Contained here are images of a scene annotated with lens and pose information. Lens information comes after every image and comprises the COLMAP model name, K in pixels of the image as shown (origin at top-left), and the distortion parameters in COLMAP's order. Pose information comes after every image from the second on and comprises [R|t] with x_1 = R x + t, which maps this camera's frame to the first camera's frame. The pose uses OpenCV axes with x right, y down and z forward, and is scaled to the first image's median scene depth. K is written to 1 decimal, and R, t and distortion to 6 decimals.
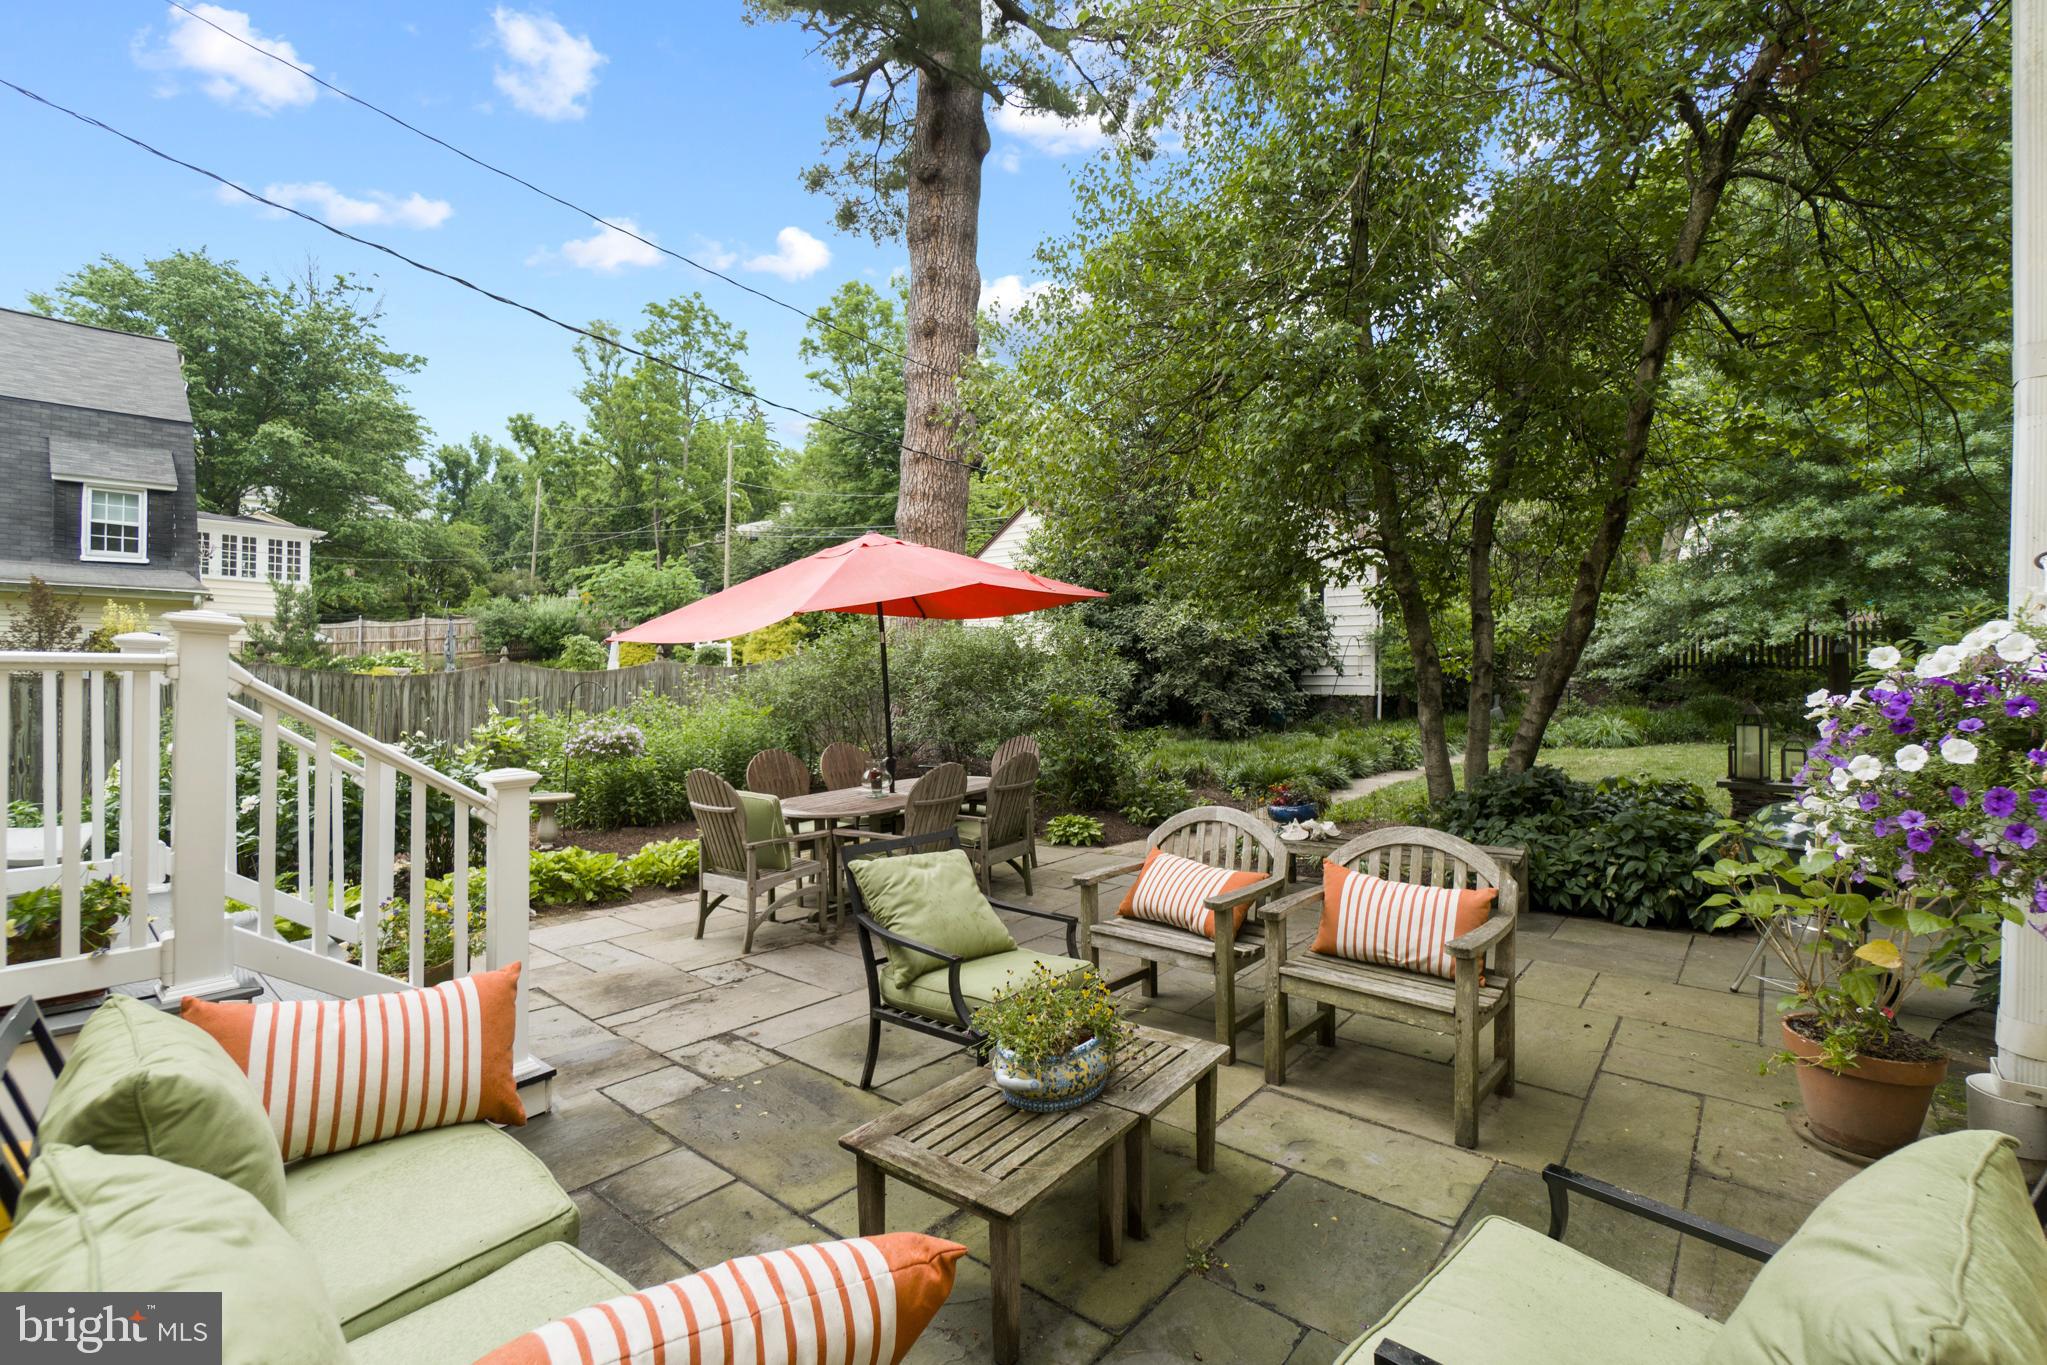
lens RADIAL K [[889.6, 0, 1037.9], [0, 889.6, 680.0], [0, 0, 1]] dist [-0.005866, 0.000005]
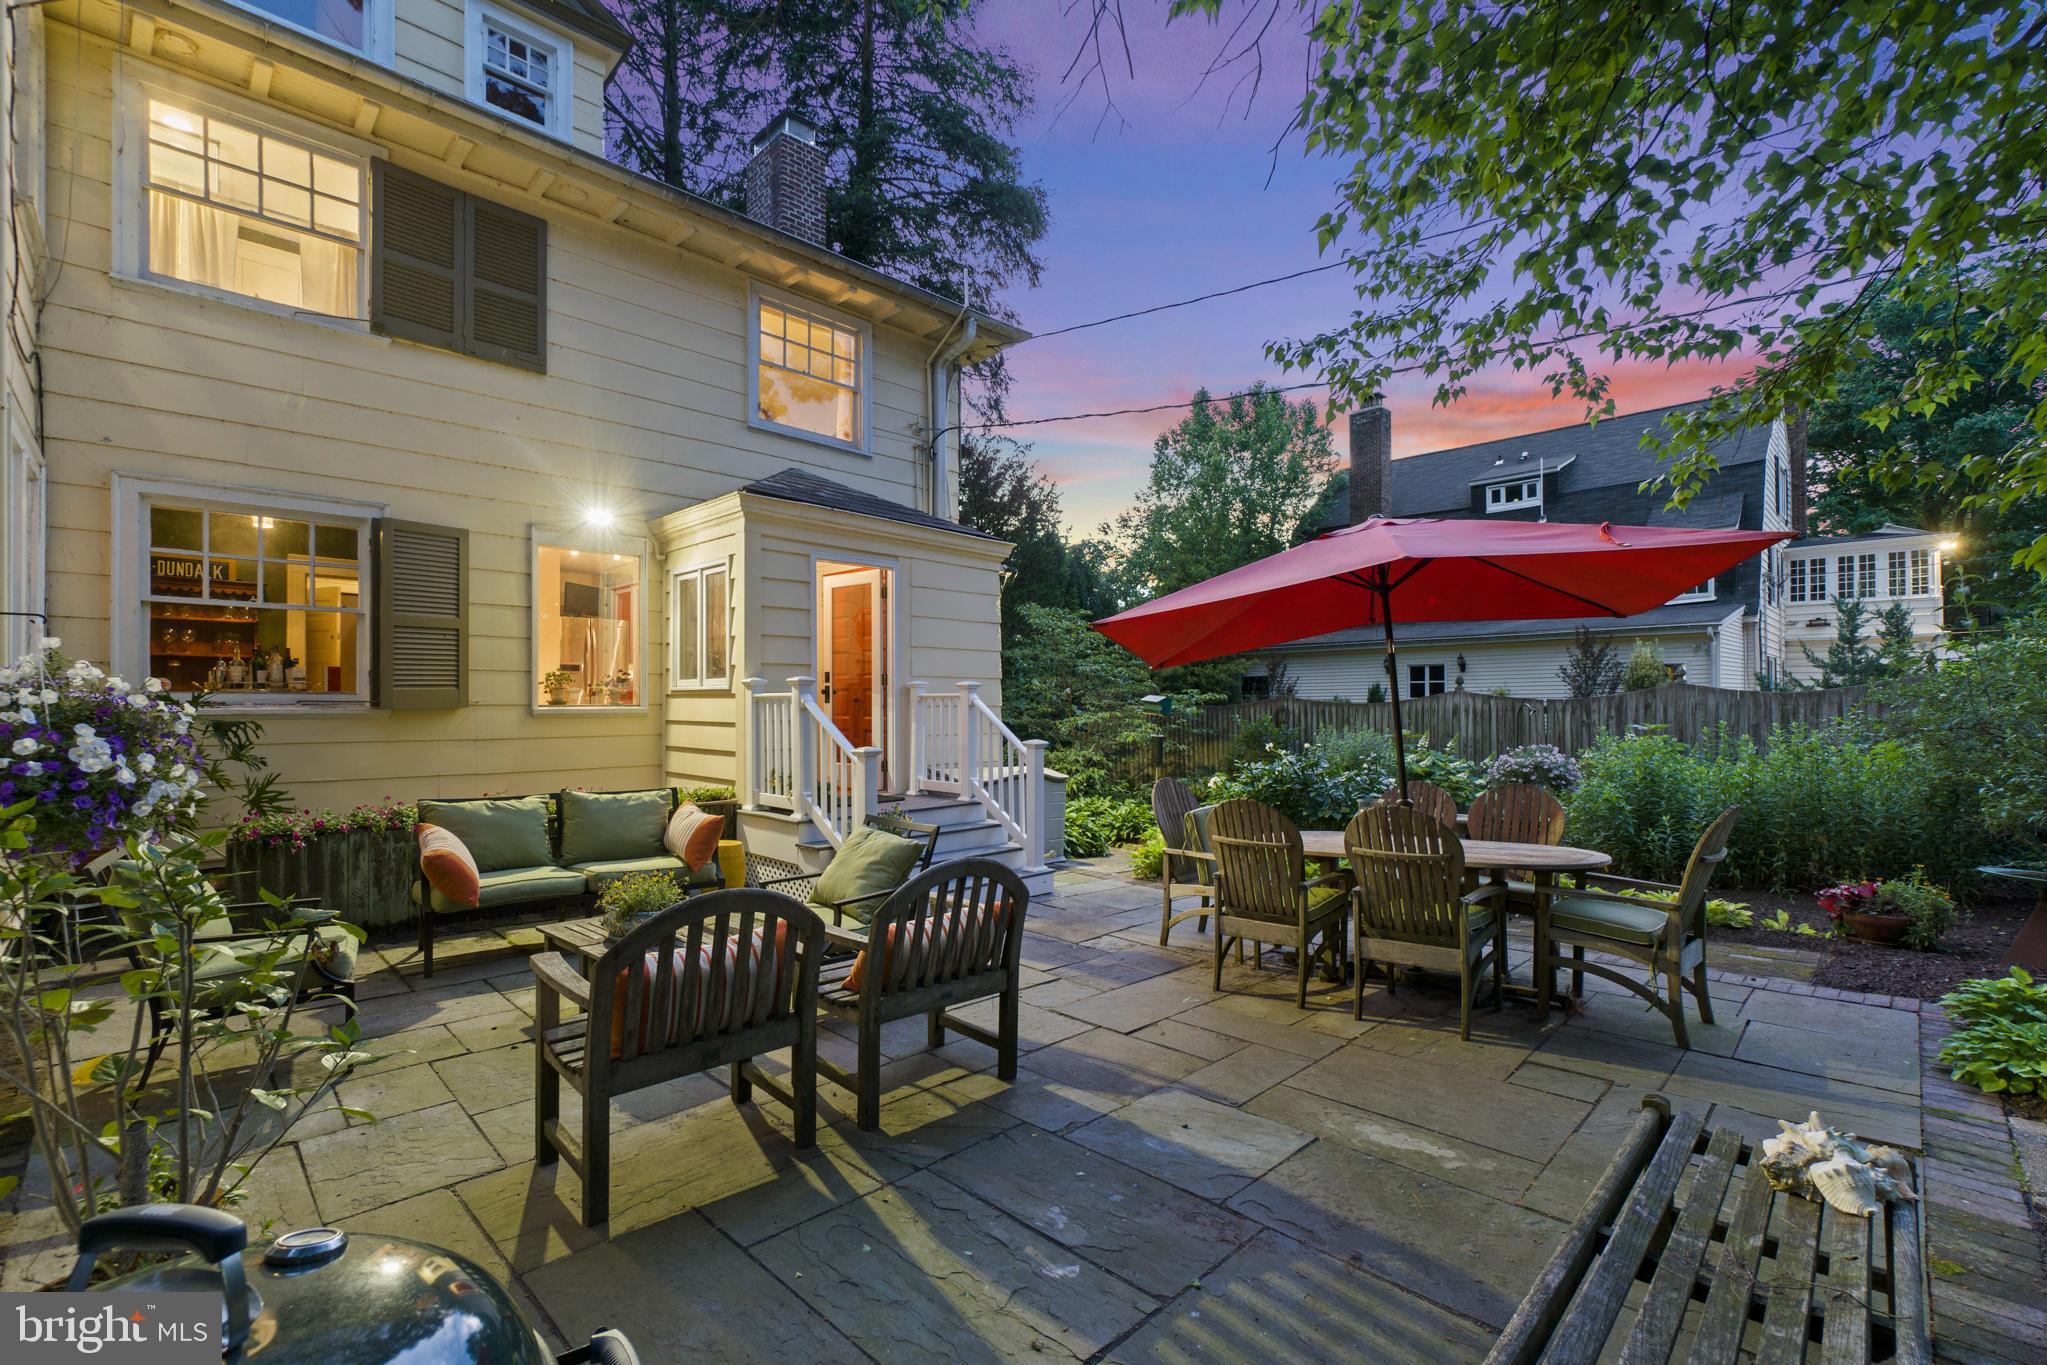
lens RADIAL K [[889.6, 0, 1023.1], [0, 889.6, 694.7], [0, 0, 1]] dist [-0.005866, 0.000005]
pose [[-0.105955, -0.017996, -0.994208, 0.179618], [0.005529, 0.999810, -0.018687, 0.002493], [0.994356, -0.007477, -0.105836, 0.227762]]
